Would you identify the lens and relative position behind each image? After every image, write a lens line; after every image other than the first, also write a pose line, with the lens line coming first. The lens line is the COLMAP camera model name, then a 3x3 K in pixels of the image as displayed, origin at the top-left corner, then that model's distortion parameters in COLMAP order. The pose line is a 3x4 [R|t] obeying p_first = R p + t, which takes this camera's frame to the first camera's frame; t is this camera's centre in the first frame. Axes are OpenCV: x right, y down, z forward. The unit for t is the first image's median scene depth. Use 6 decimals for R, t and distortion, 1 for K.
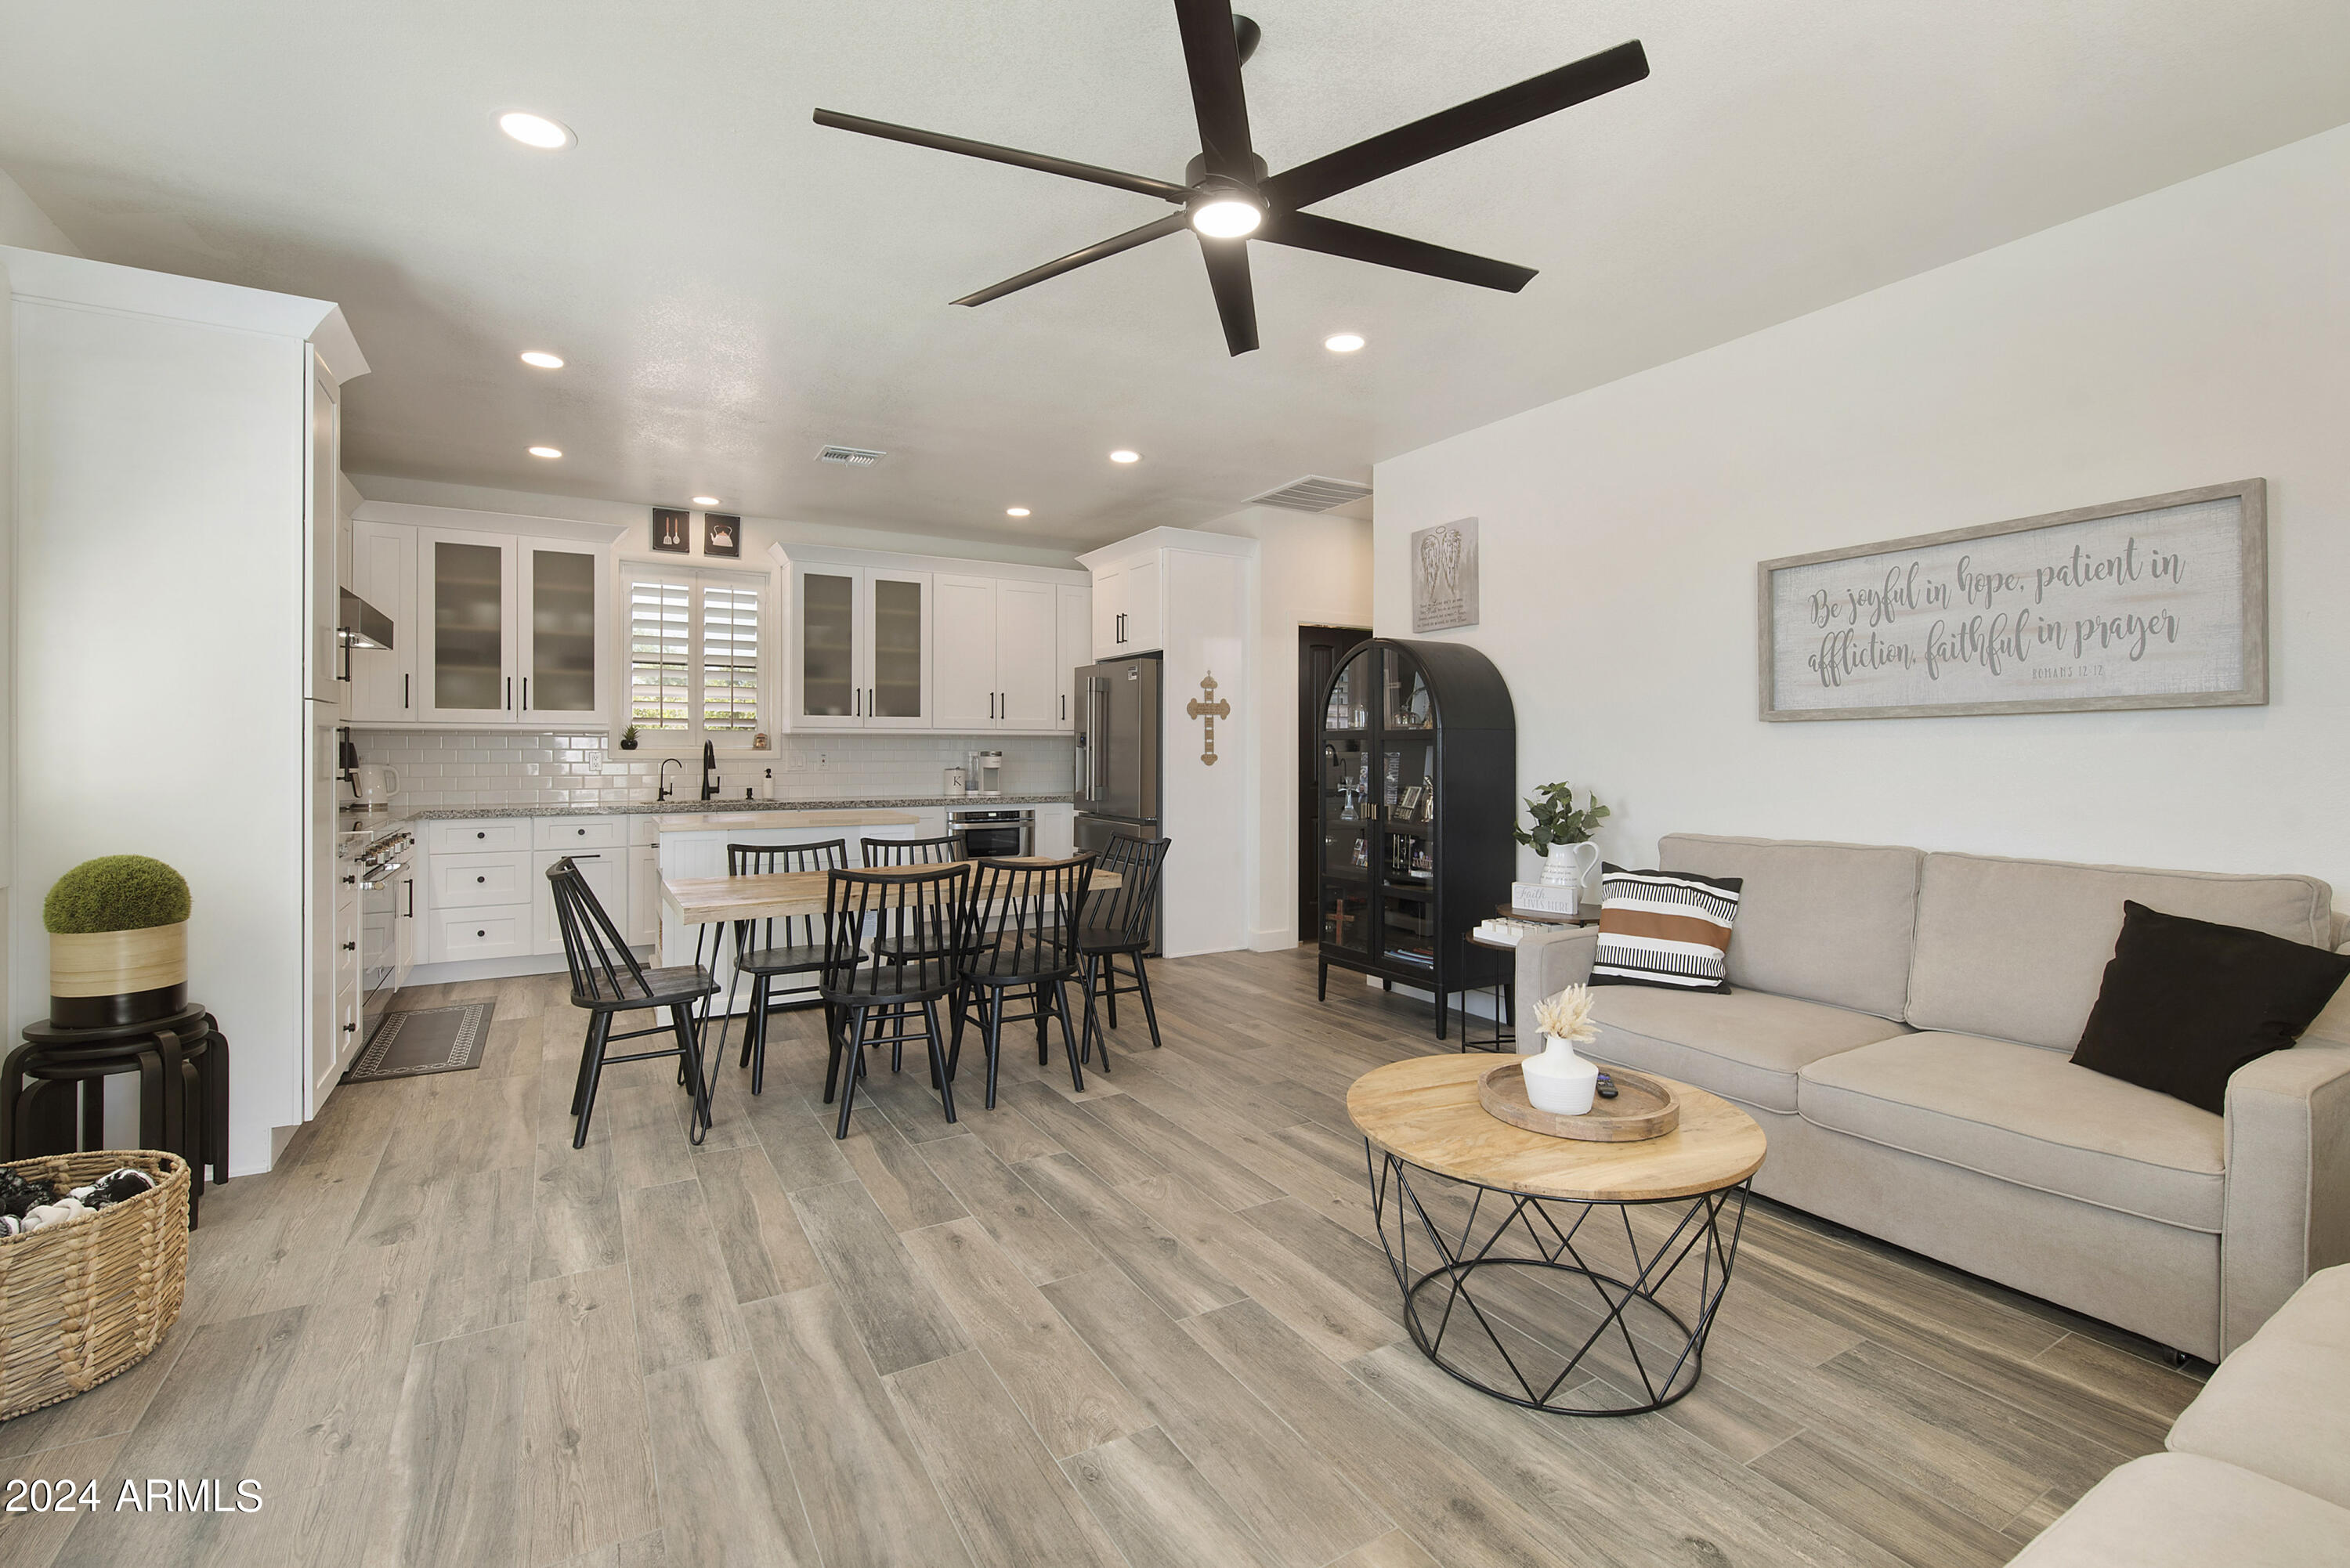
lens RADIAL K [[1031.7, 0, 1184.1], [0, 1031.7, 753.7], [0, 0, 1]] dist [0.004273, 0.001042]
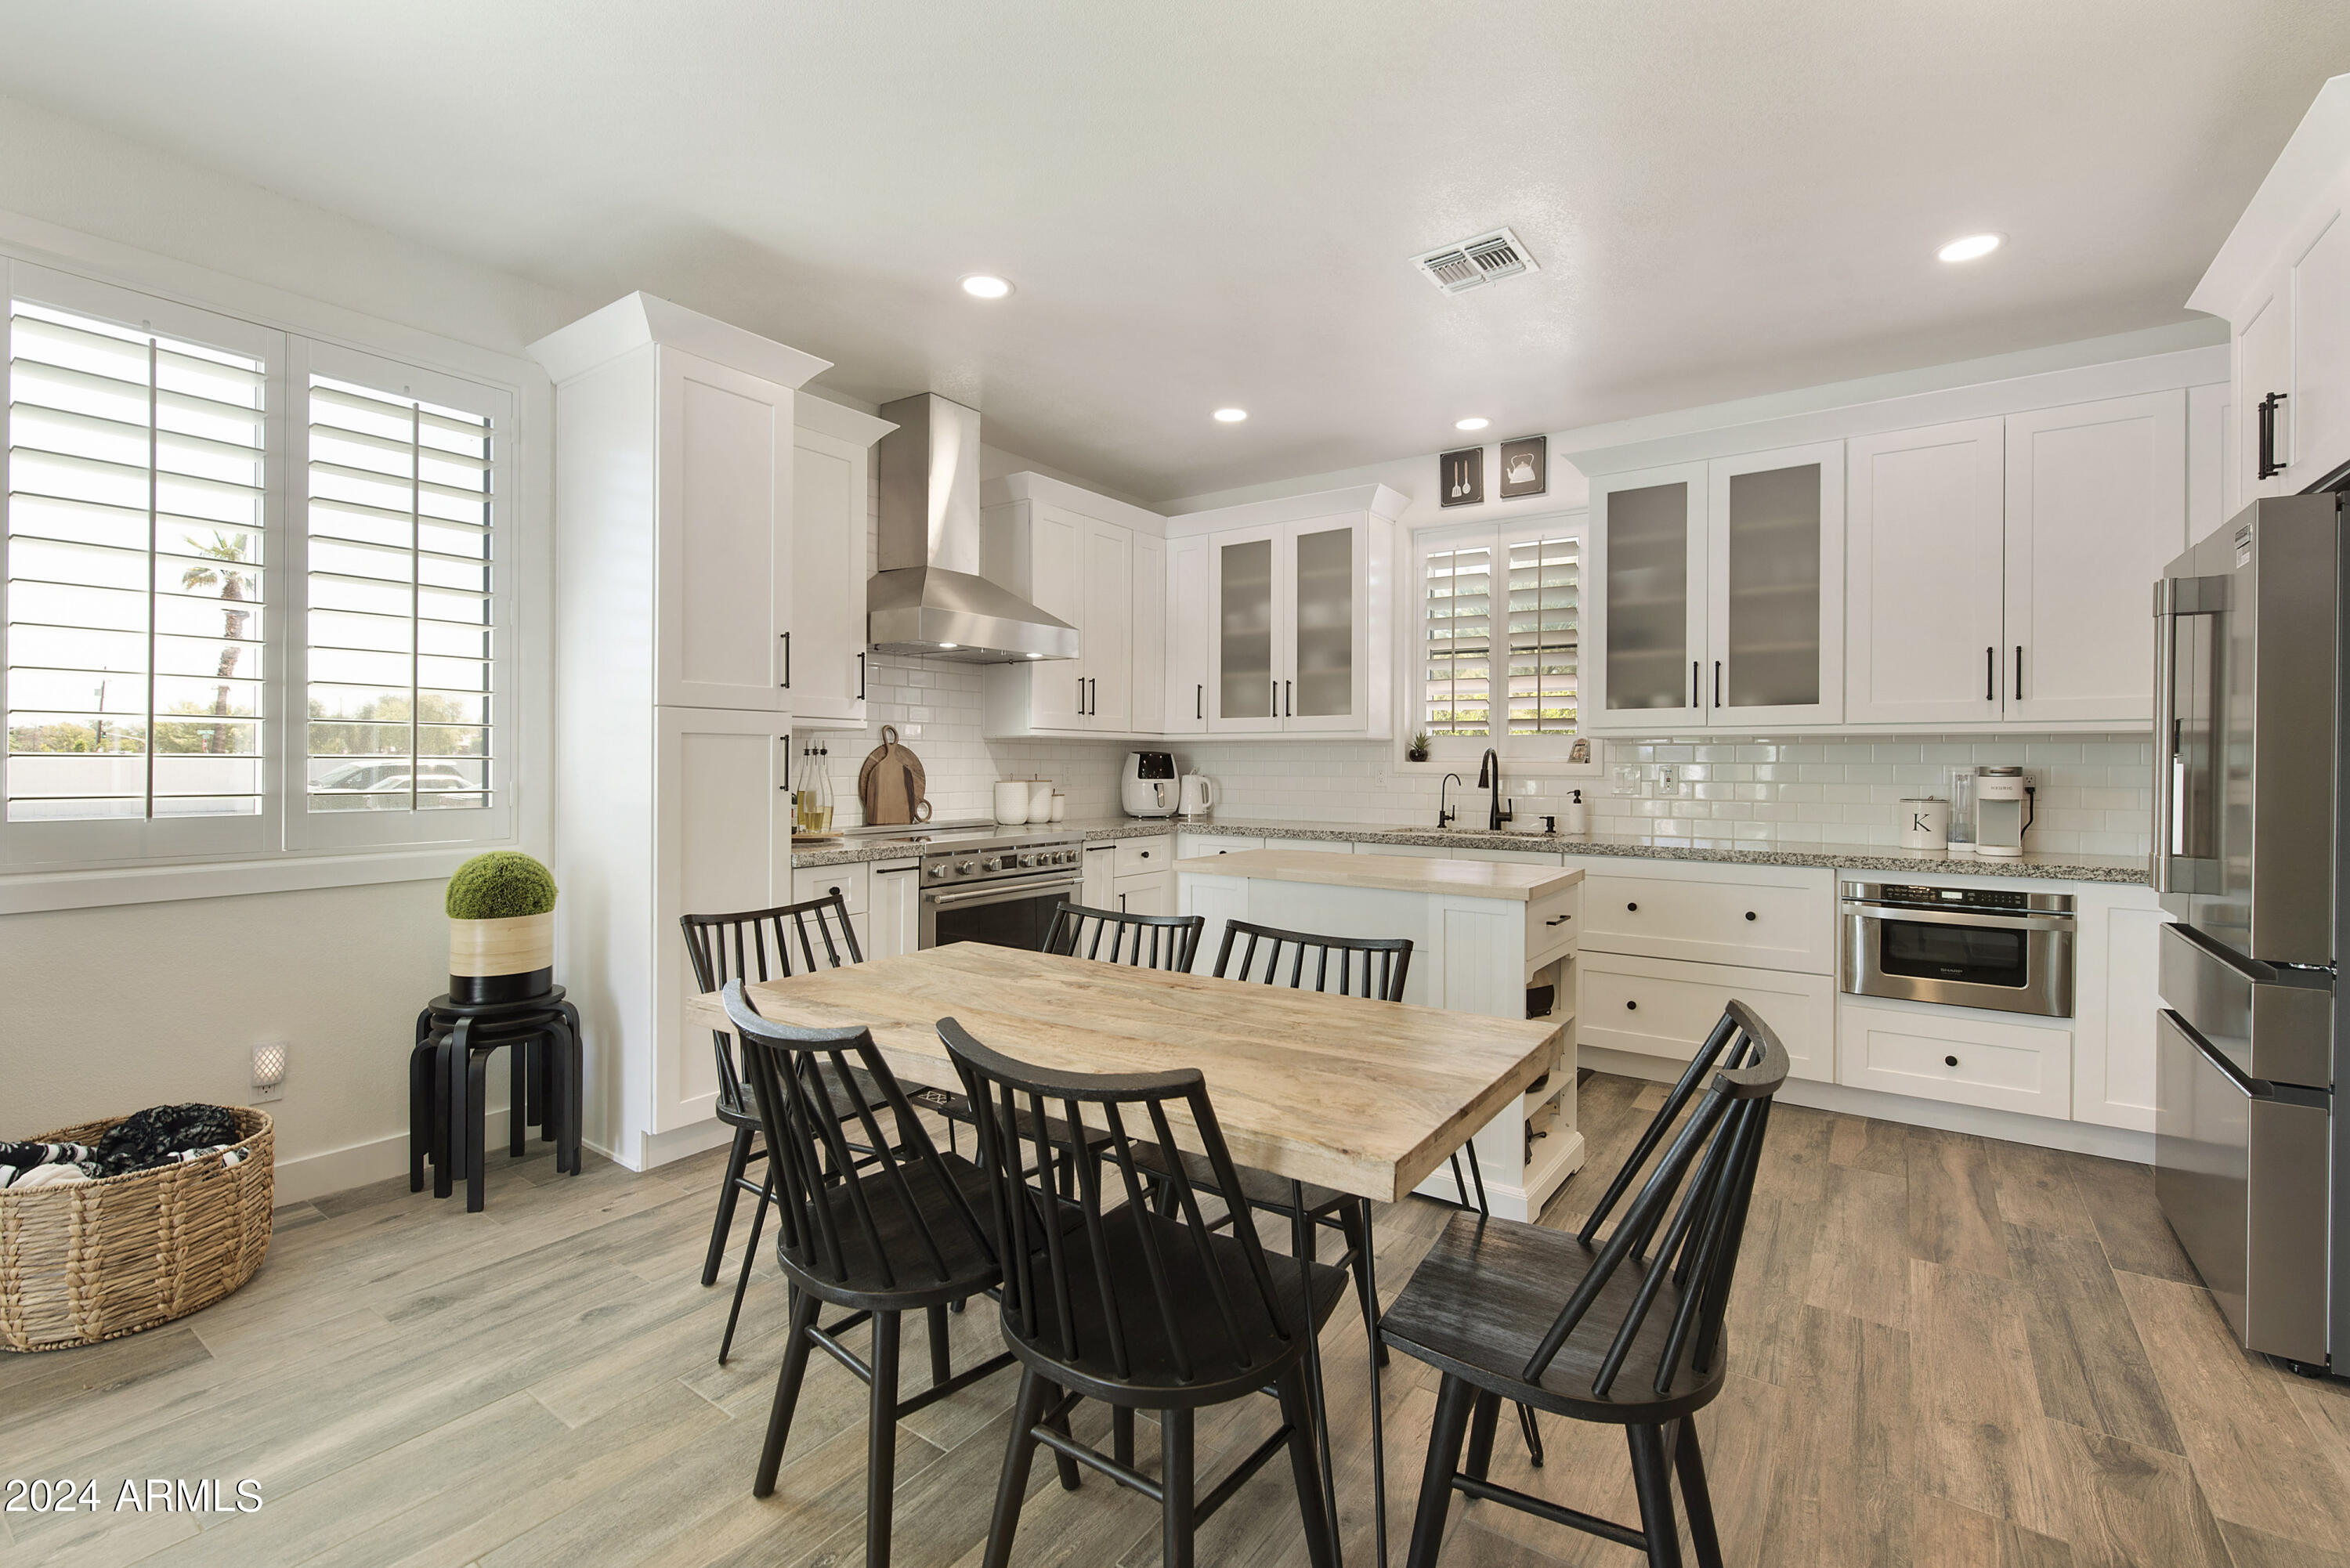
lens RADIAL K [[1031.7, 0, 1182.8], [0, 1031.7, 761.8], [0, 0, 1]] dist [0.004273, 0.001042]
pose [[0.410014, 0.000238, -0.912079, 0.118679], [-0.007638, 0.999966, -0.003173, -0.000094], [0.912047, 0.008267, 0.410002, 0.487054]]
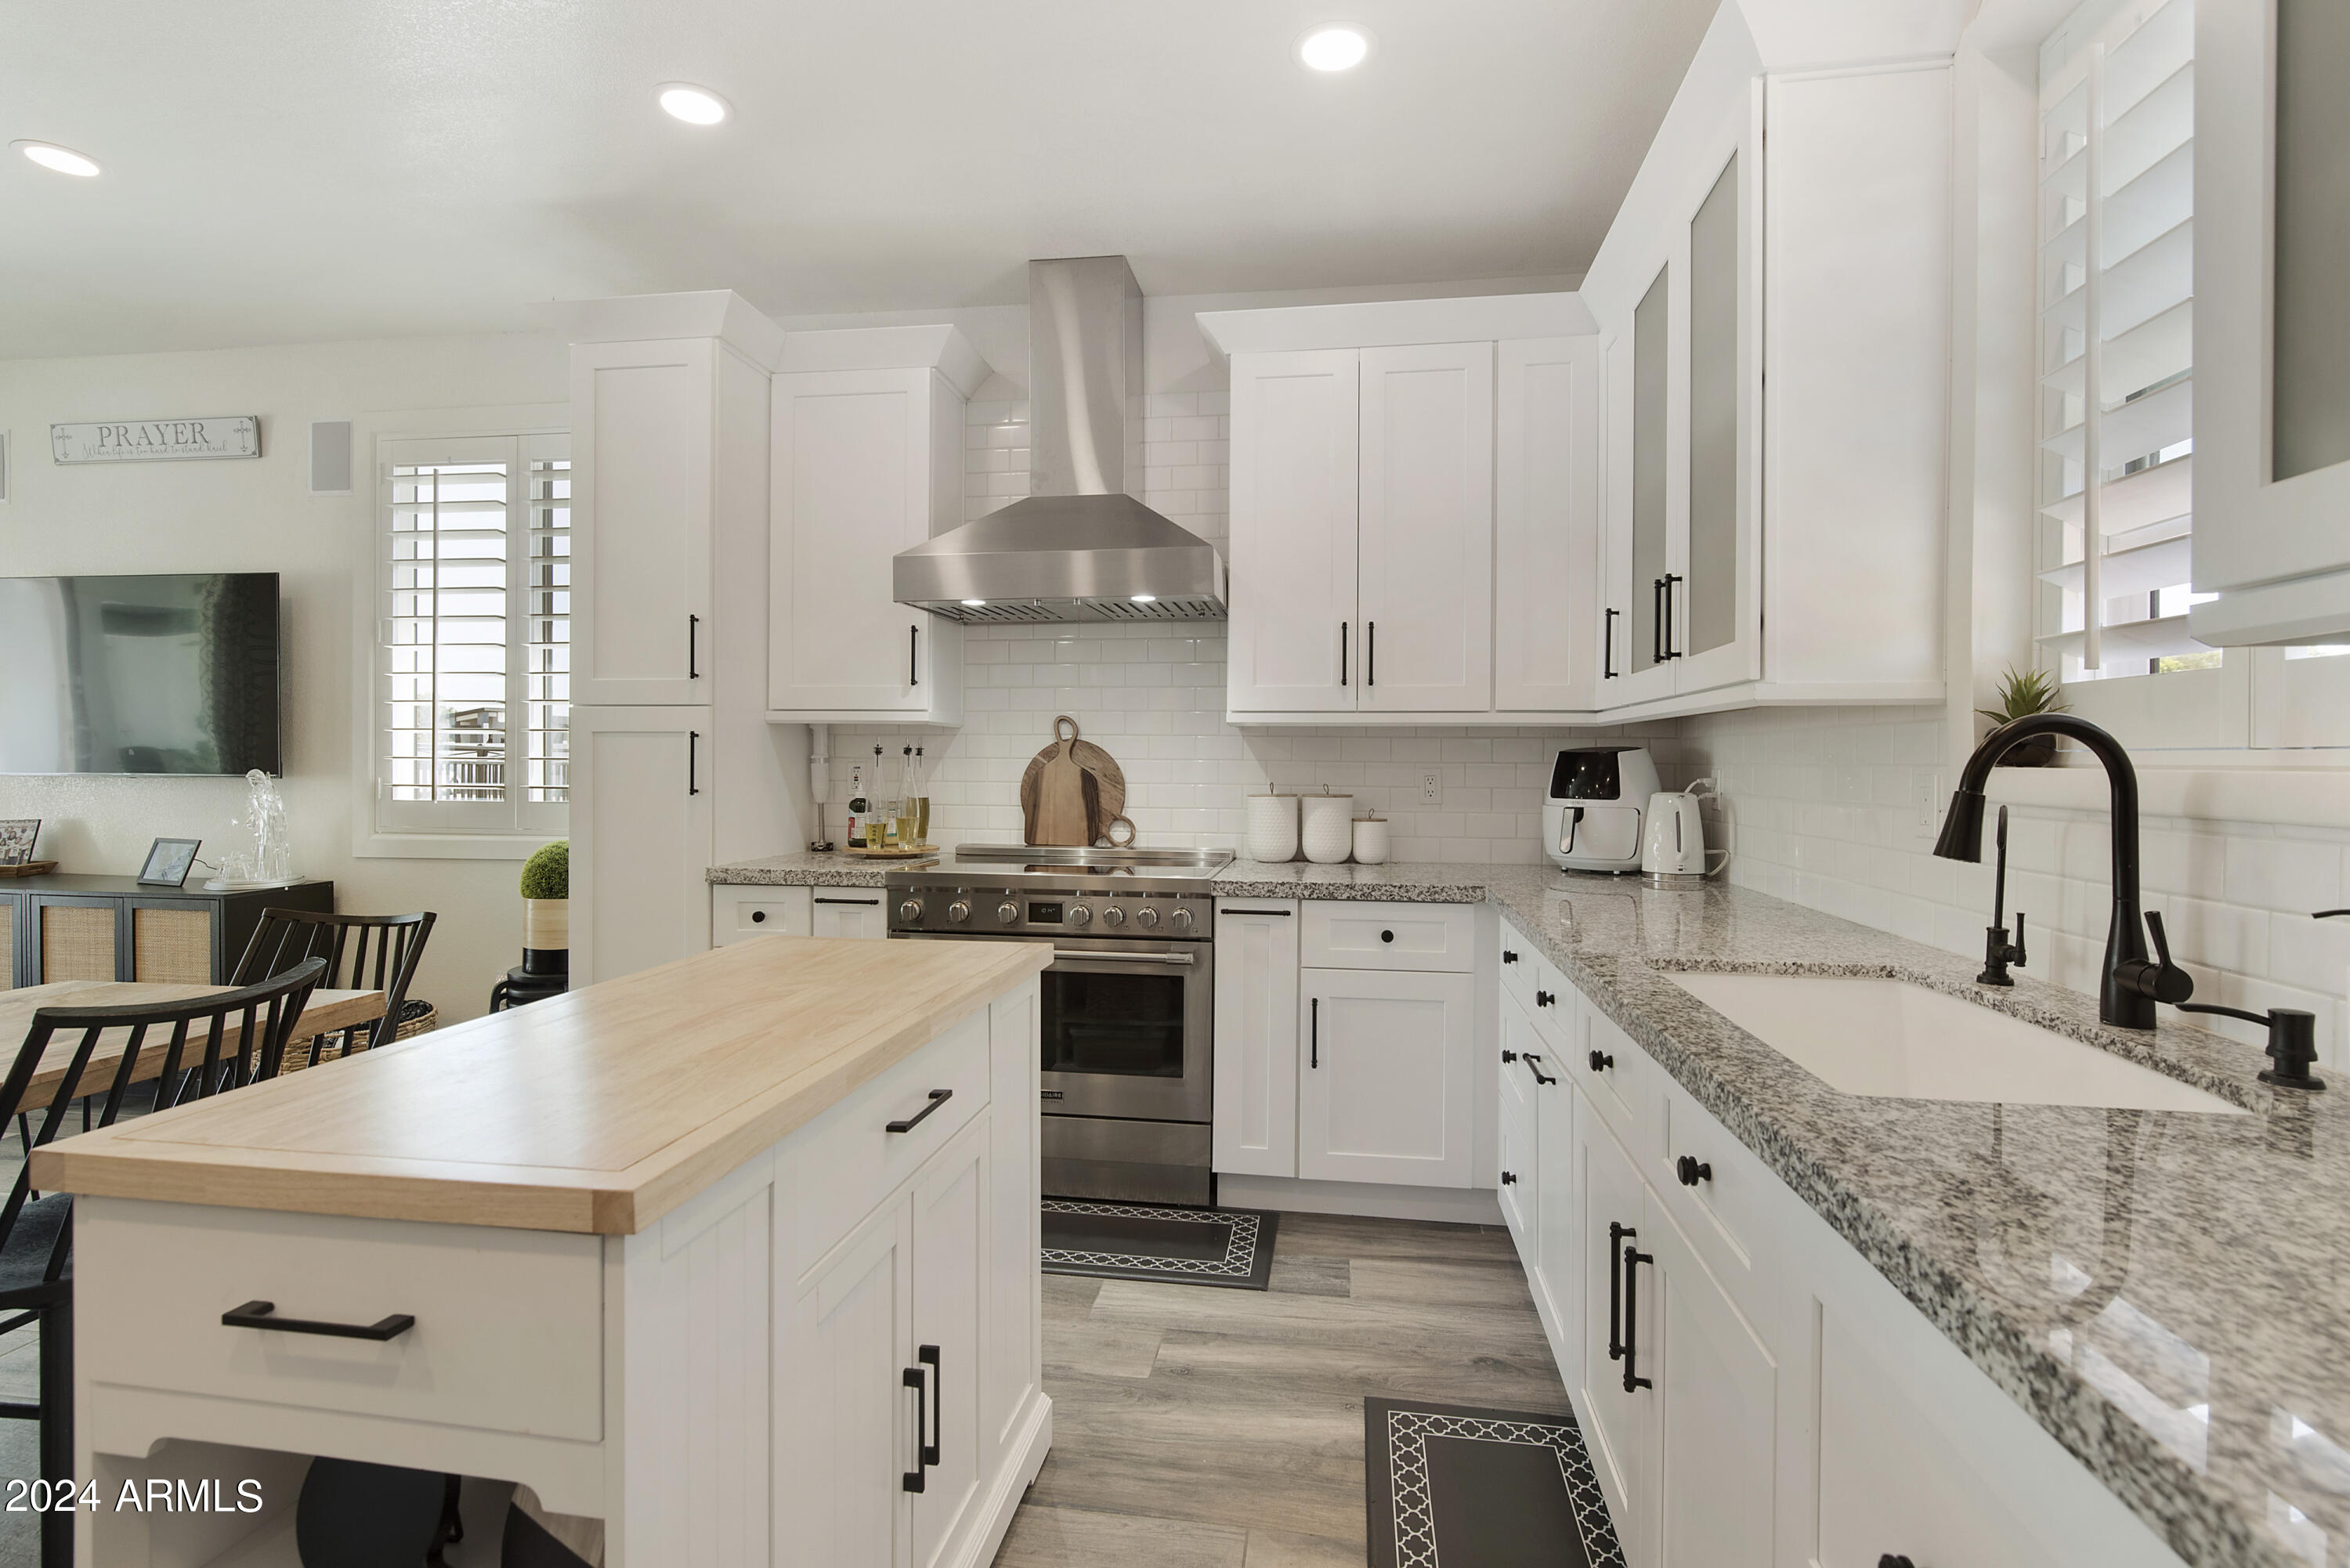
lens RADIAL K [[1112.2, 0, 1176.0], [0, 1112.2, 769.7], [0, 0, 1]] dist [-0.003926, 0.000982]
pose [[-0.638568, 0.000408, -0.769565, -0.185010], [-0.010230, 0.999907, 0.009019, -0.003450], [0.769497, 0.013632, -0.638505, 0.984834]]
